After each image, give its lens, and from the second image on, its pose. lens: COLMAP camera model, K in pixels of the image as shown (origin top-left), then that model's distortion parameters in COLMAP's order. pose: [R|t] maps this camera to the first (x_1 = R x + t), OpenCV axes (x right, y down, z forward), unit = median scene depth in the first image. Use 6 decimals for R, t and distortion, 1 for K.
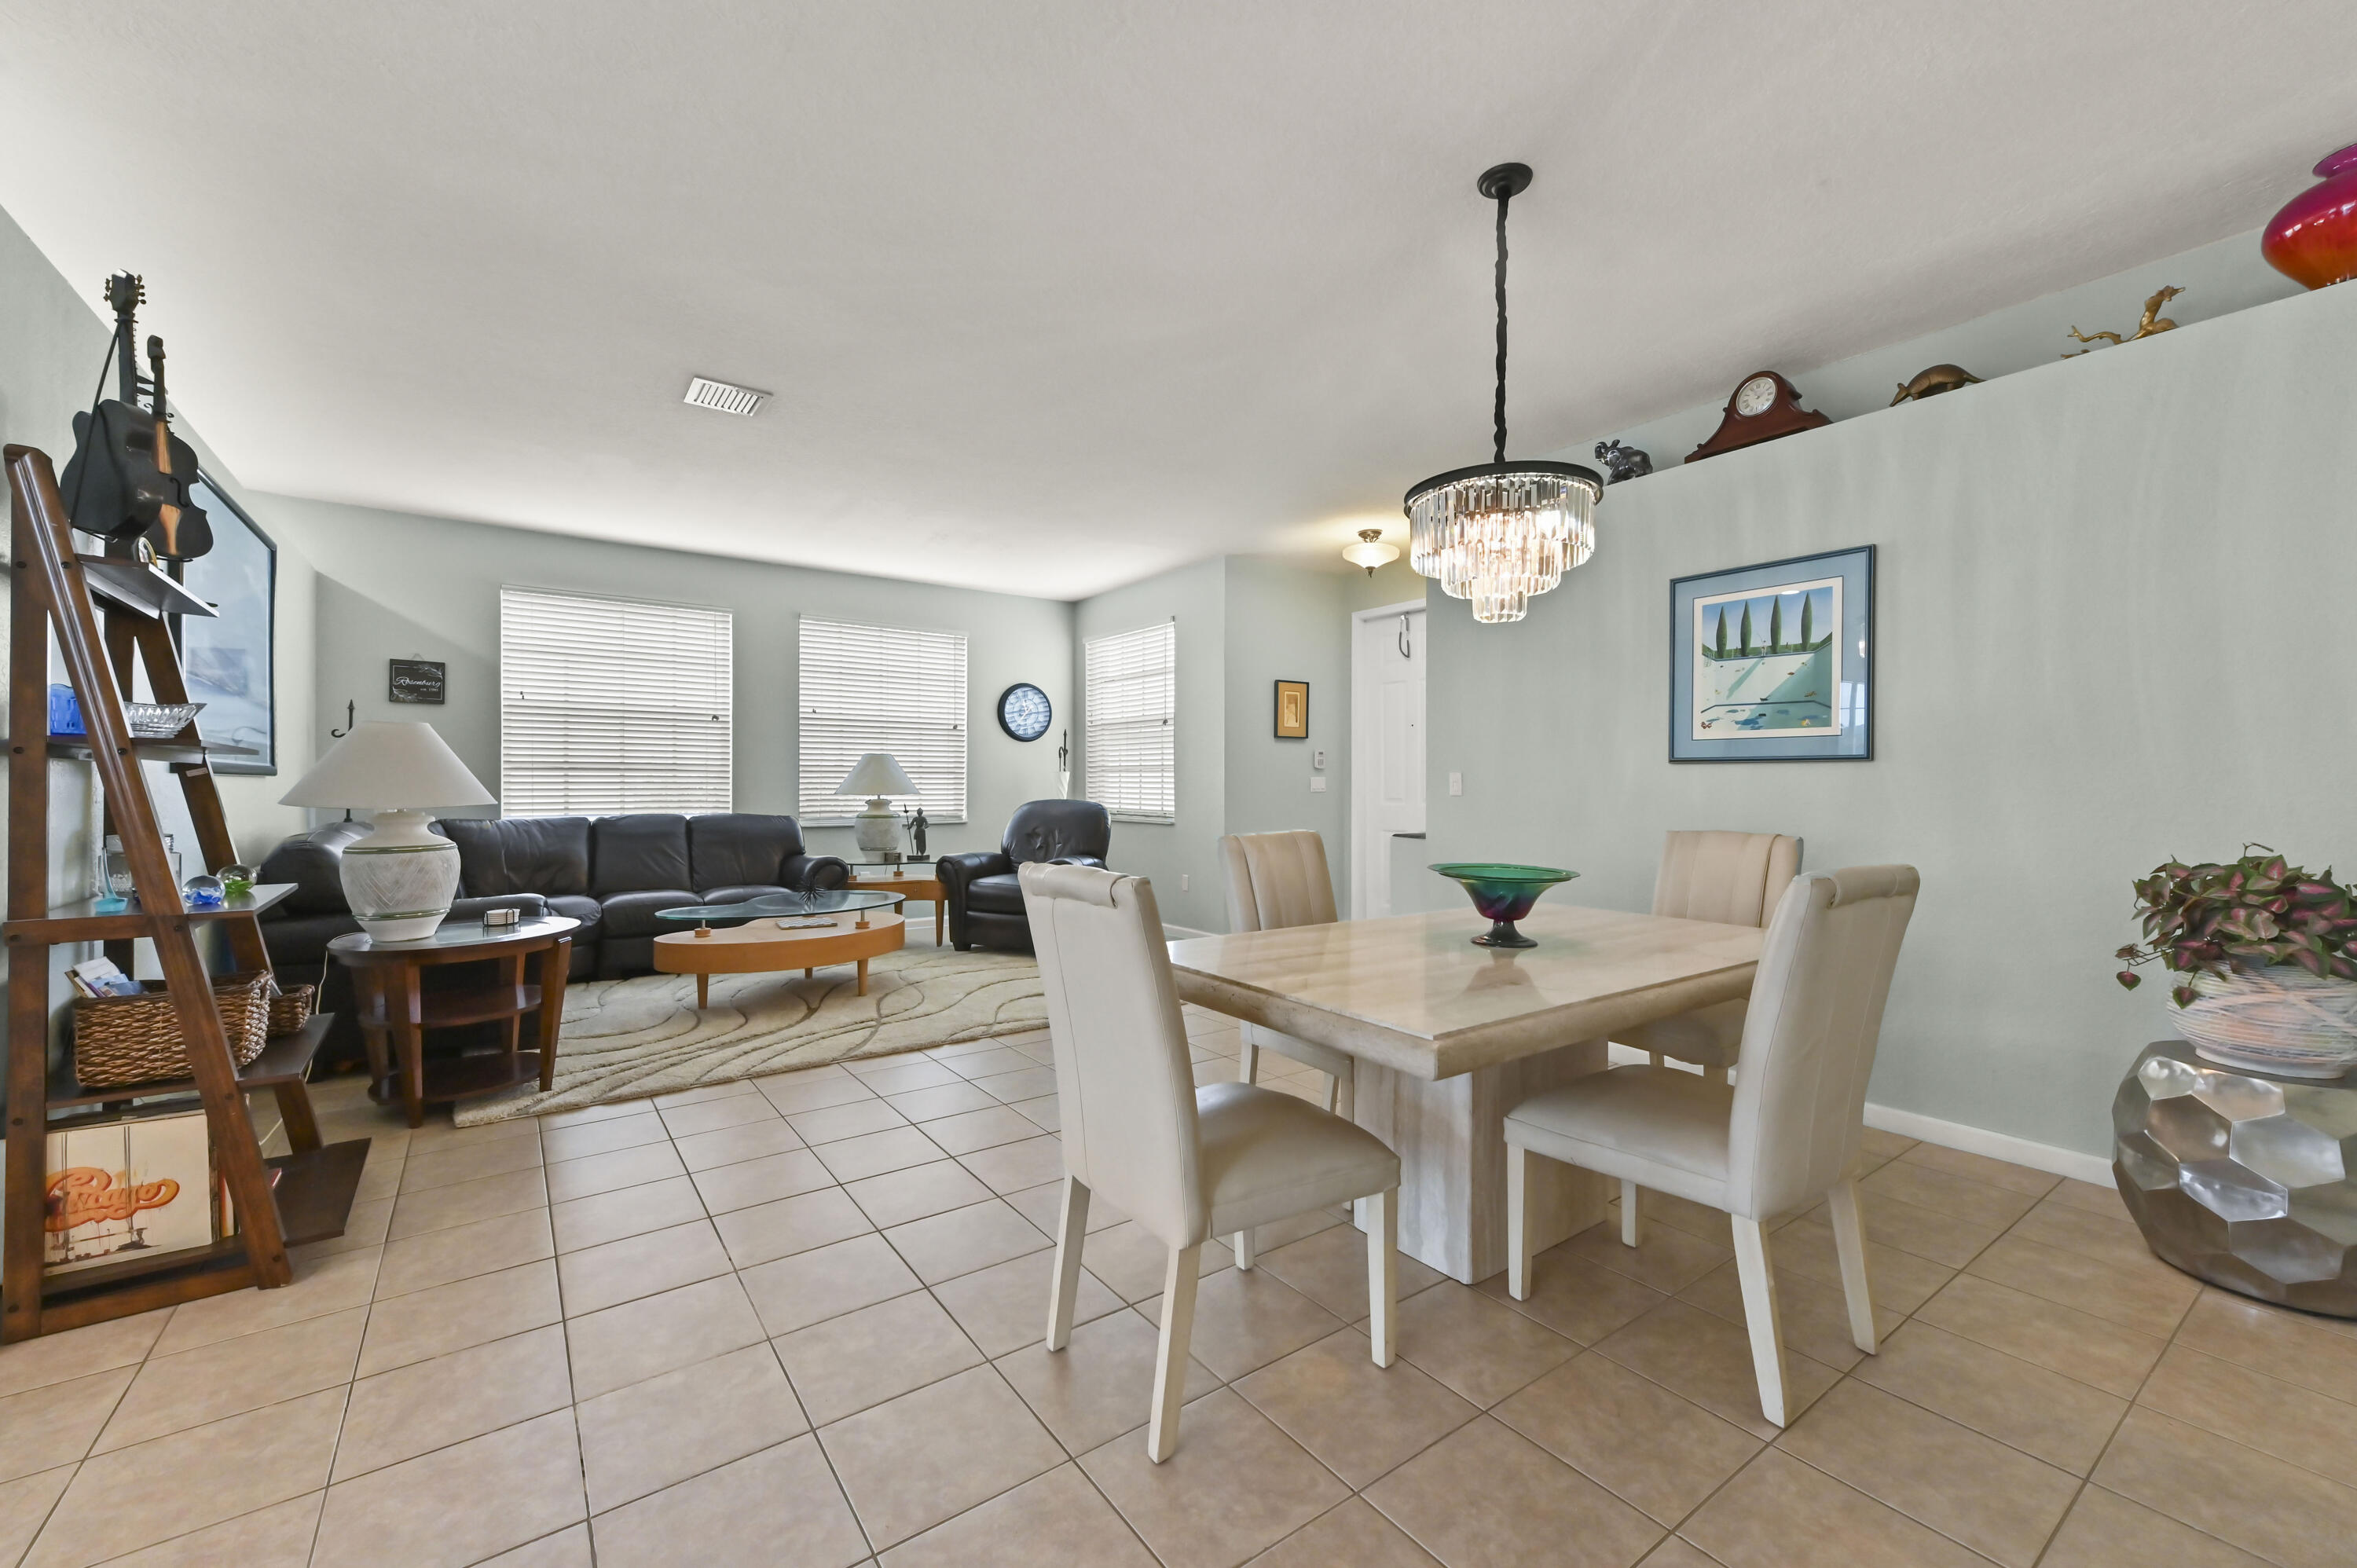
lens RADIAL K [[944.0, 0, 1170.5], [0, 944.0, 791.0], [0, 0, 1]] dist [0.018779, 0.000040]
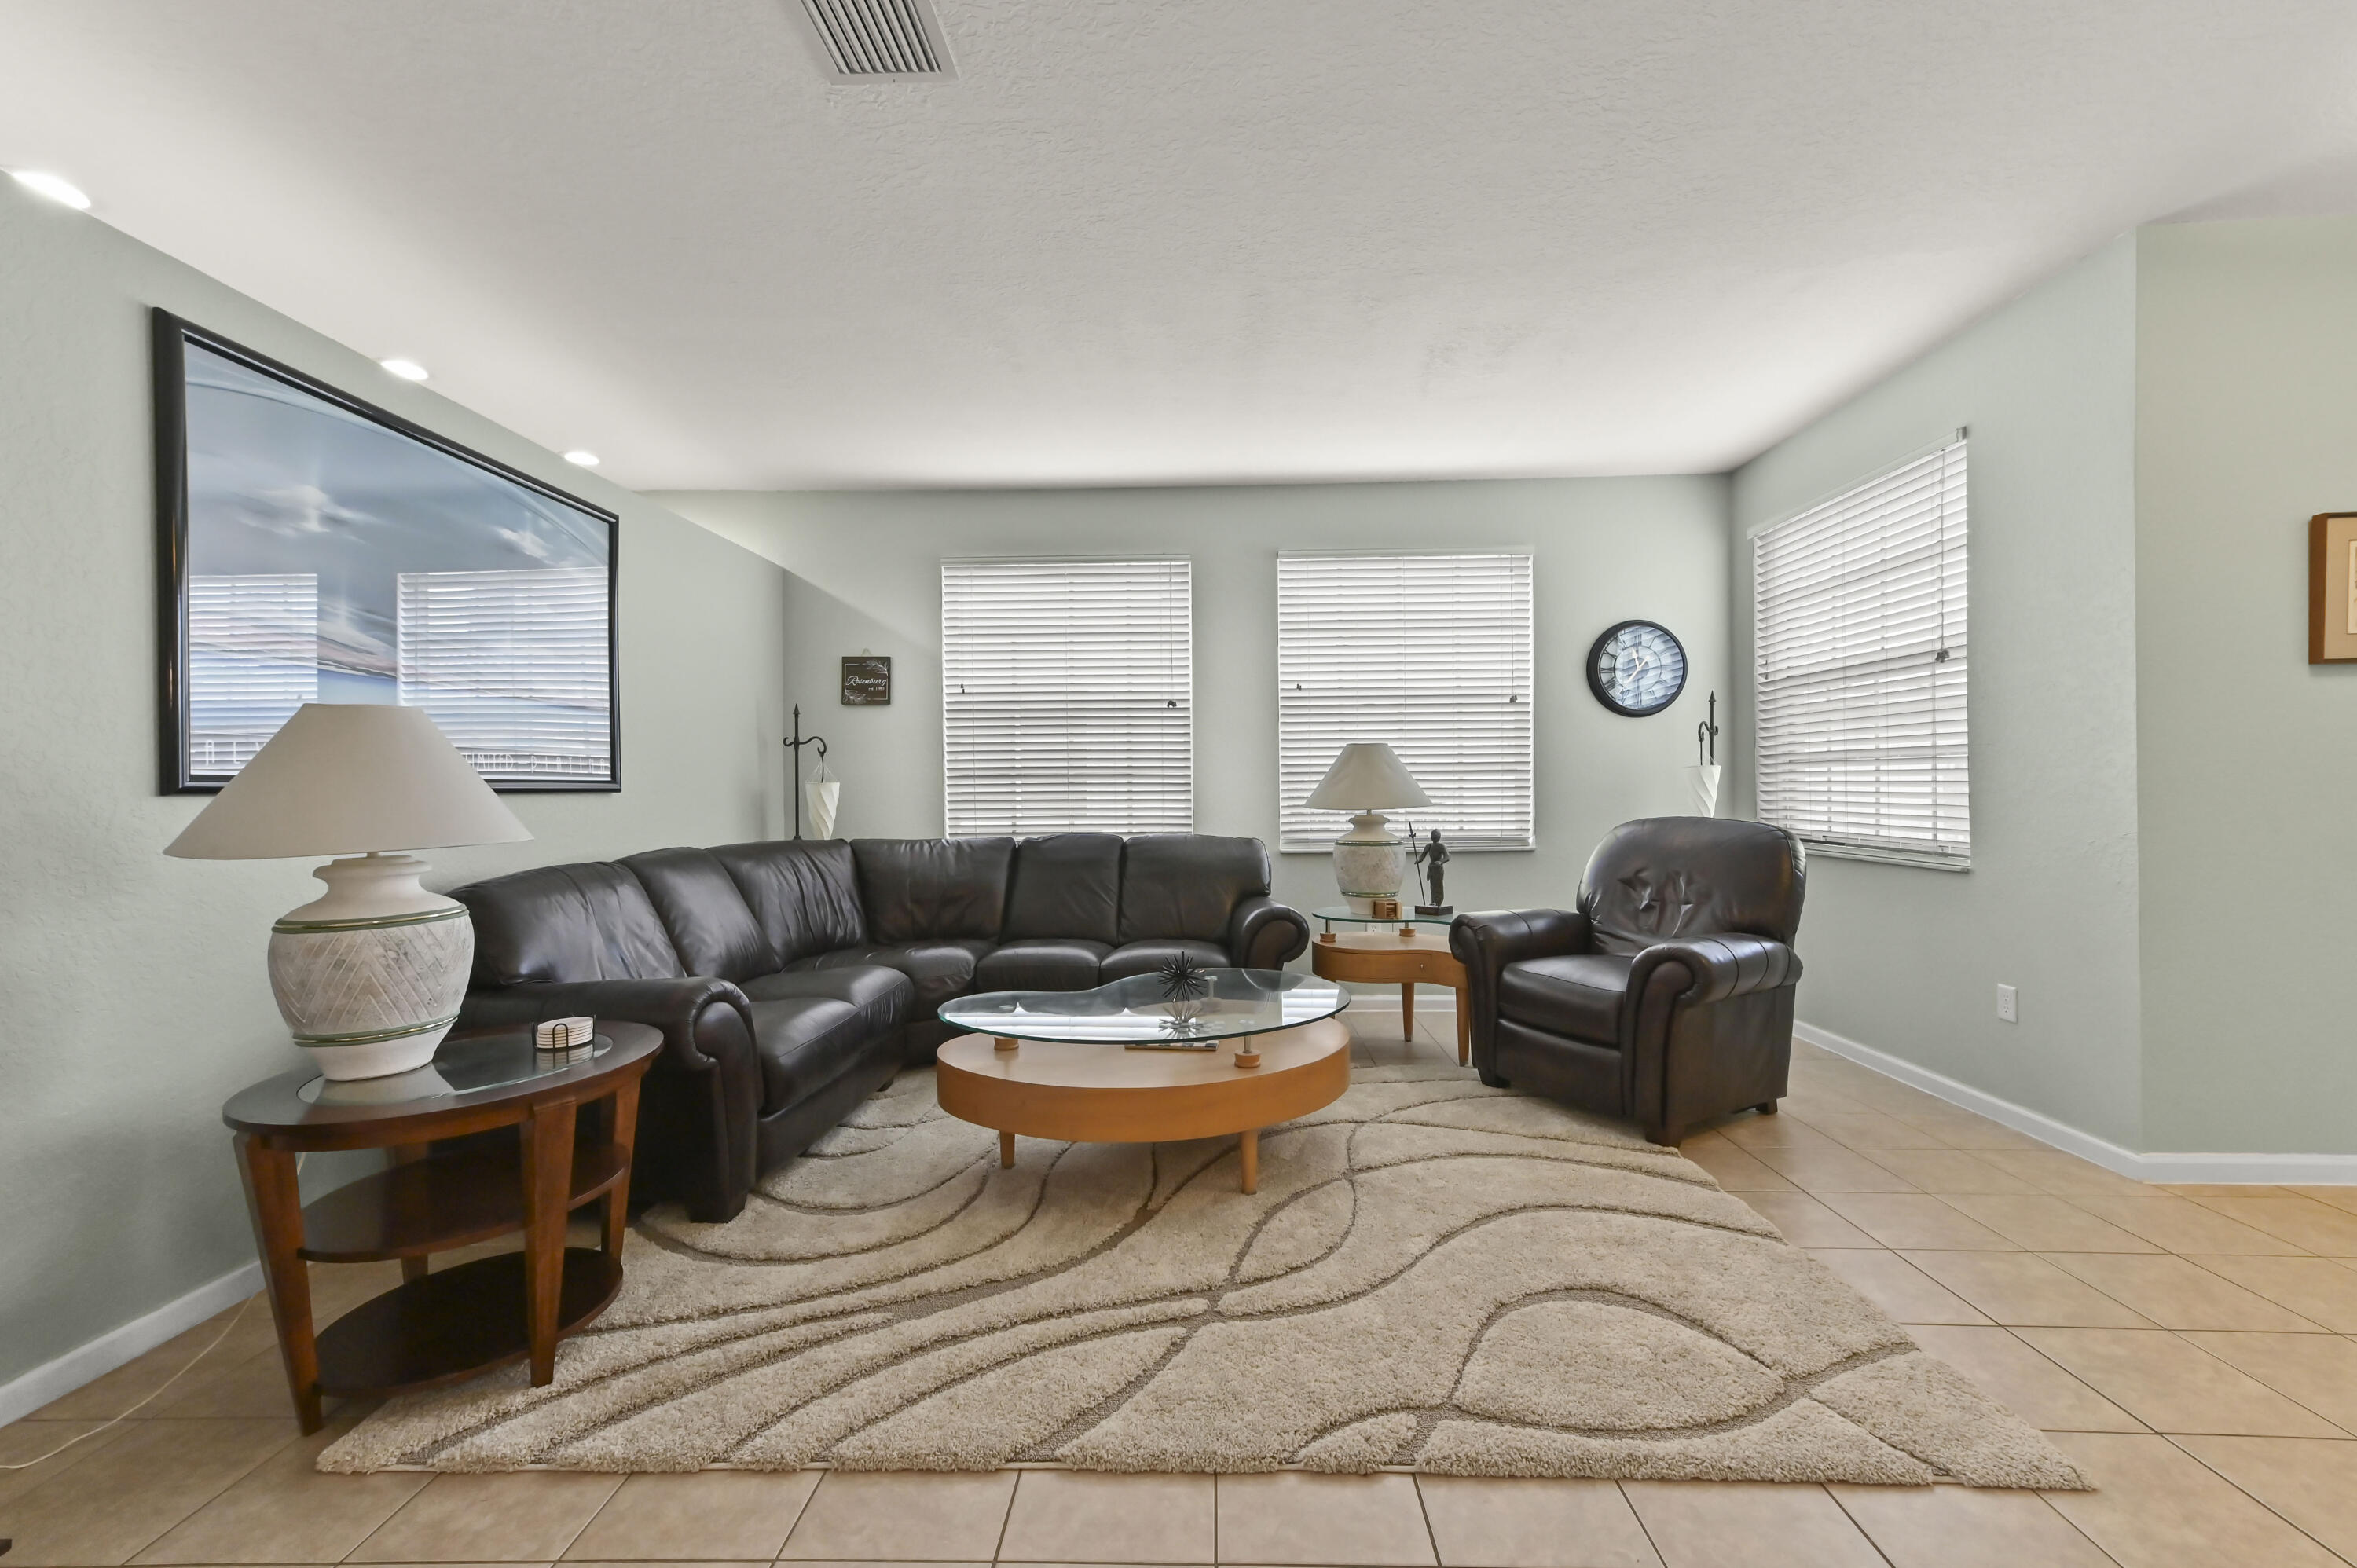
lens RADIAL K [[959.7, 0, 1188.2], [0, 959.7, 783.5], [0, 0, 1]] dist [0.019400, -0.000015]
pose [[0.799067, -0.012292, -0.601117, -0.017684], [0.007496, 0.999917, -0.010484, -0.007210], [0.601196, 0.003871, 0.799092, 0.423844]]
